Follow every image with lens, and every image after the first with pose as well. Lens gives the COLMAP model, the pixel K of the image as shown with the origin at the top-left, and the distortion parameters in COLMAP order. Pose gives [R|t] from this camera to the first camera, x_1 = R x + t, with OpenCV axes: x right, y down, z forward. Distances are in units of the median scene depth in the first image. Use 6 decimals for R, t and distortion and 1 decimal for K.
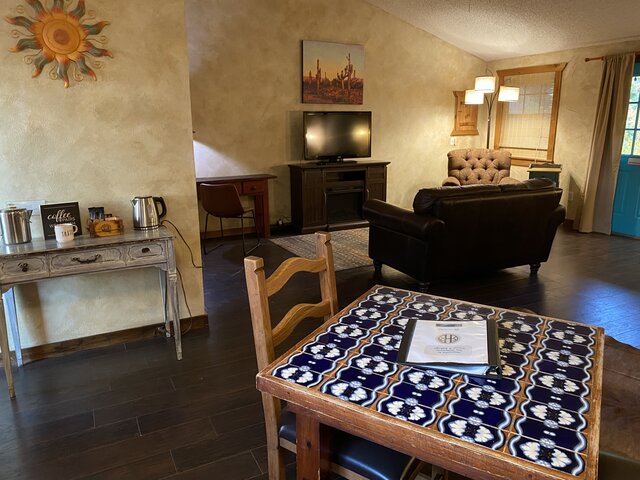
lens RADIAL K [[488.3, 0, 320.7], [0, 488.3, 233.7], [0, 0, 1]] dist [0.004492, -0.000853]
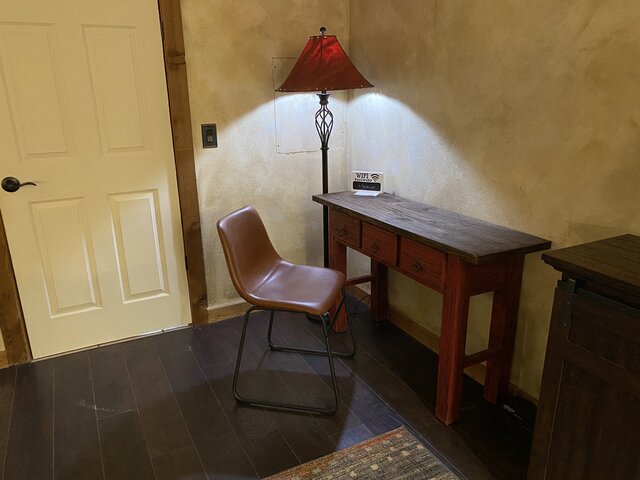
lens RADIAL K [[480.9, 0, 320.0], [0, 480.9, 240.0], [0, 0, 1]] dist [0.054214, -0.093695]
pose [[0.014266, 0.304409, -0.952435, 0.162399], [-0.213404, 0.931512, 0.294525, -0.186380], [0.976860, 0.199051, 0.078251, 0.885162]]
